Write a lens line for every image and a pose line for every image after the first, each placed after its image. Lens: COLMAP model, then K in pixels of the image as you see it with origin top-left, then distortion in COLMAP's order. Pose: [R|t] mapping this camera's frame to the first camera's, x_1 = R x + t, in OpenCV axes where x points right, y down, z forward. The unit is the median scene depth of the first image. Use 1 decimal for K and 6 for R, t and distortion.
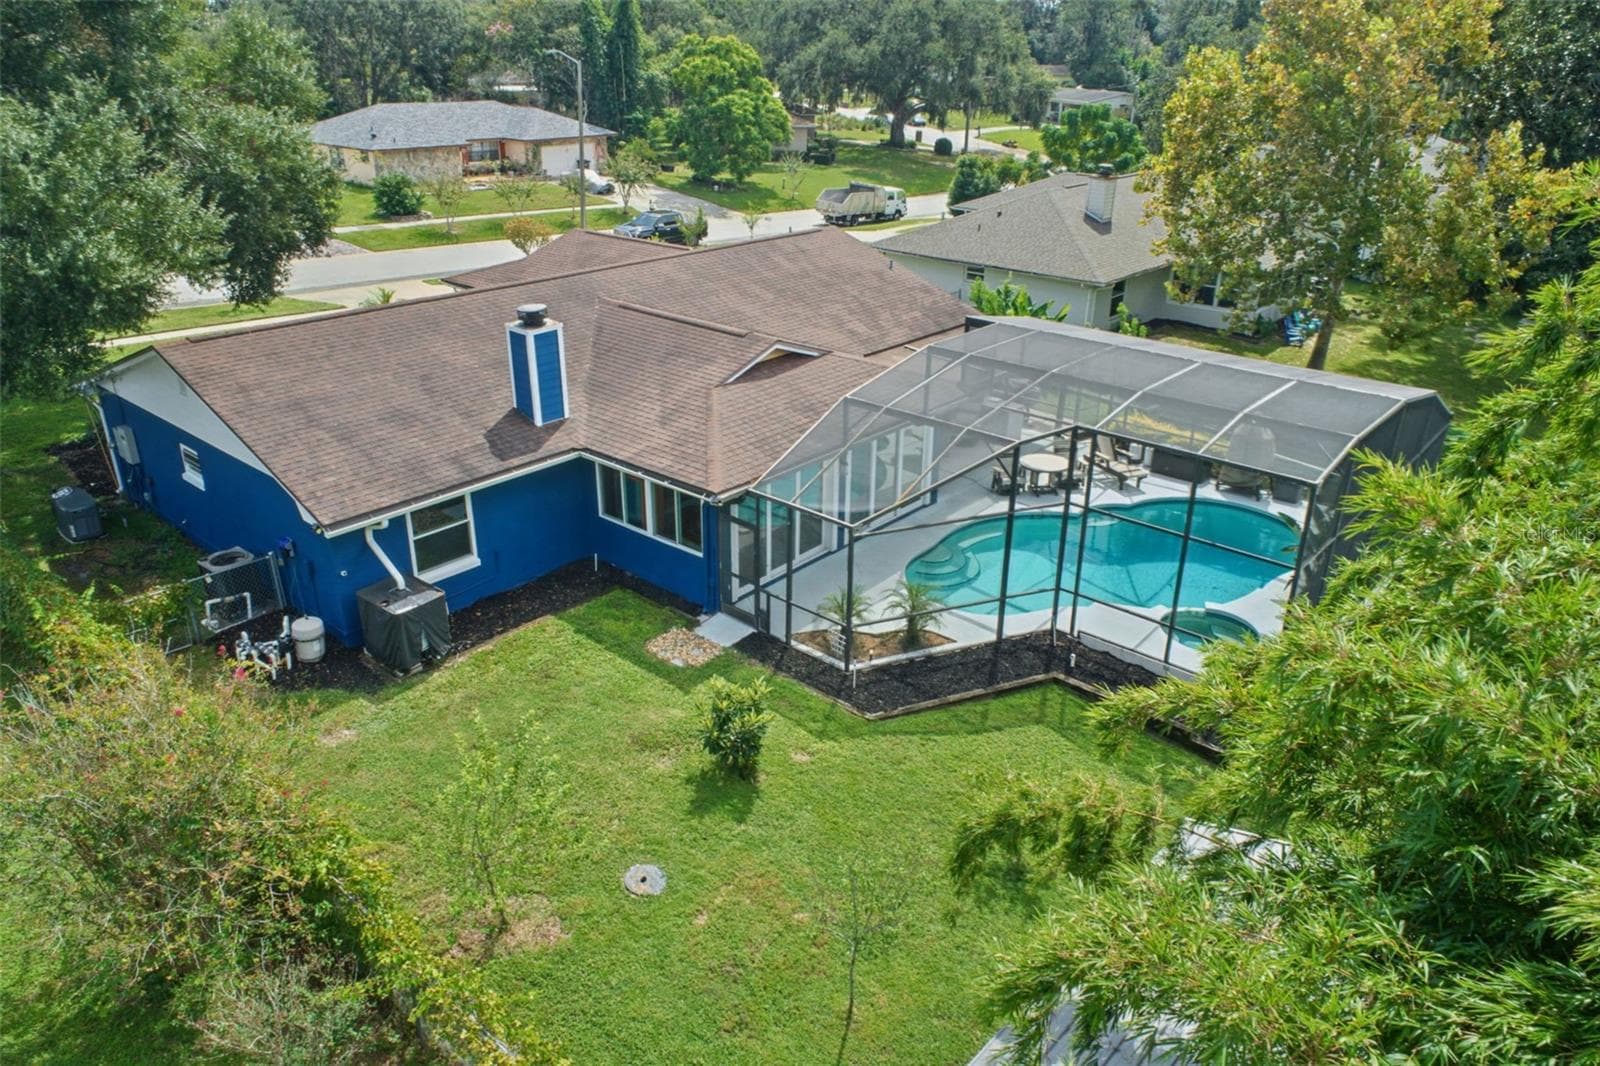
lens RADIAL K [[1106.3, 0, 790.5], [0, 1106.3, 529.5], [0, 0, 1]] dist [0.004733, 0.005623]
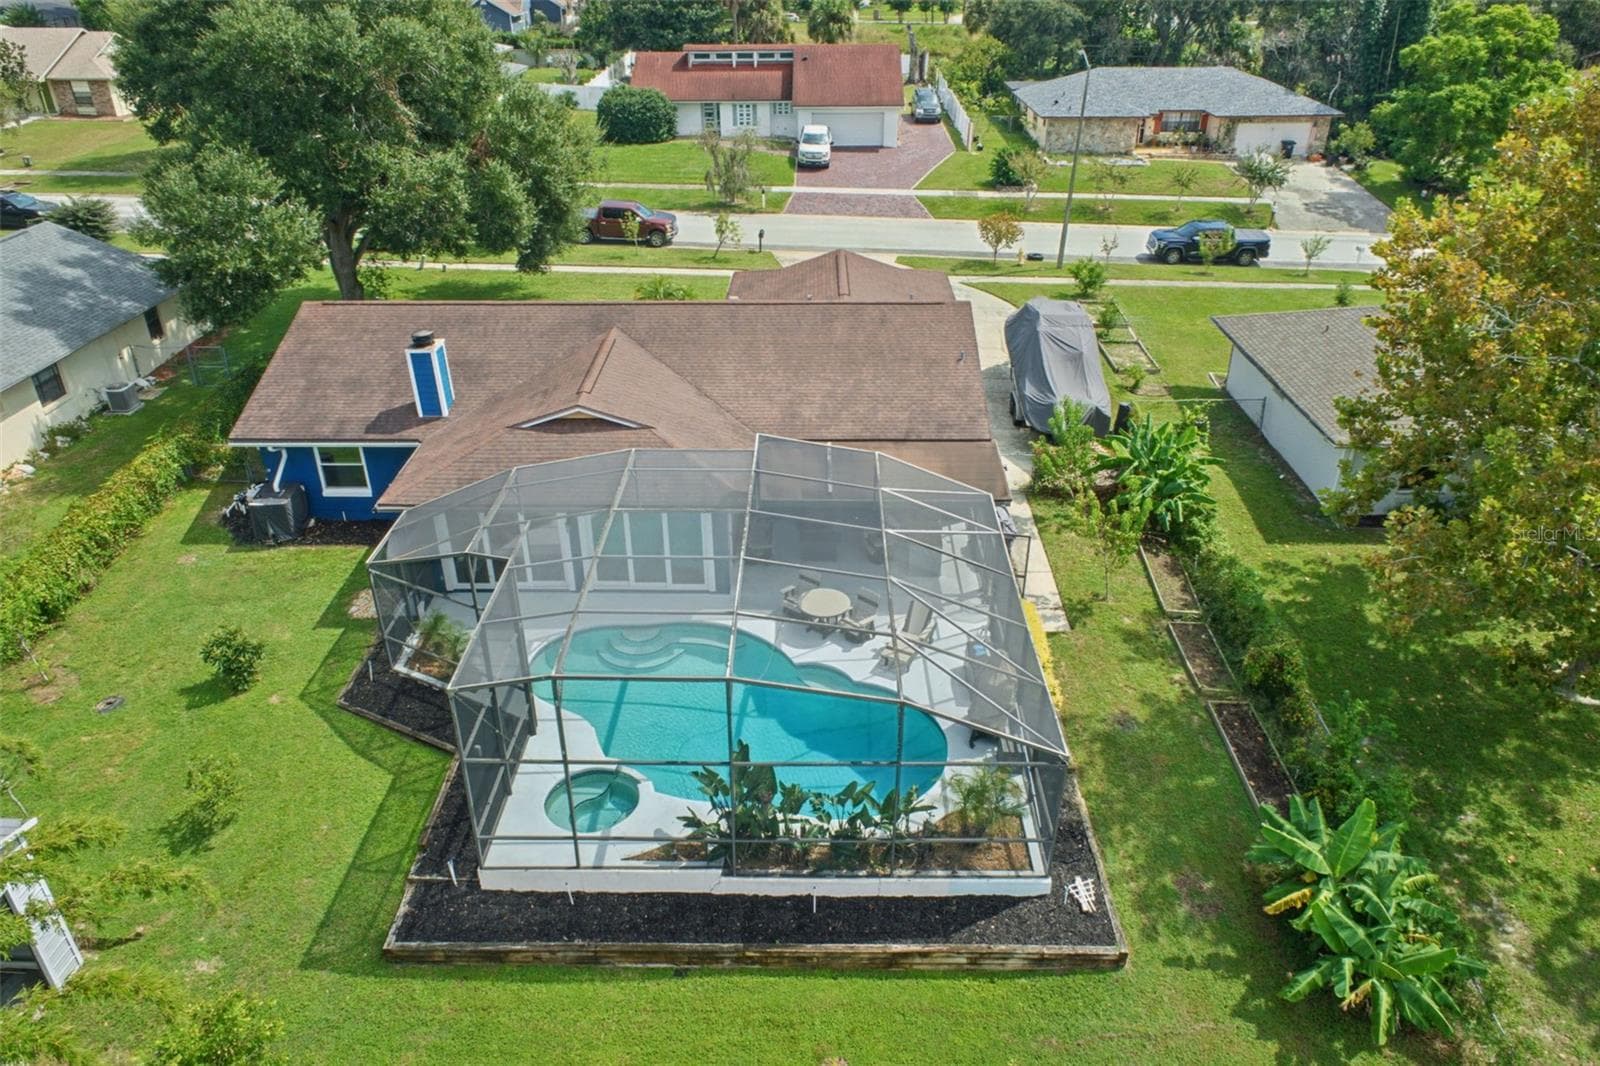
lens RADIAL K [[1106.3, 0, 790.5], [0, 1106.3, 529.5], [0, 0, 1]] dist [0.004733, 0.005623]
pose [[0.627775, 0.356588, -0.691913, 0.834874], [-0.298182, 0.931258, 0.209396, -0.305477], [0.719018, 0.074862, 0.690948, 0.311144]]
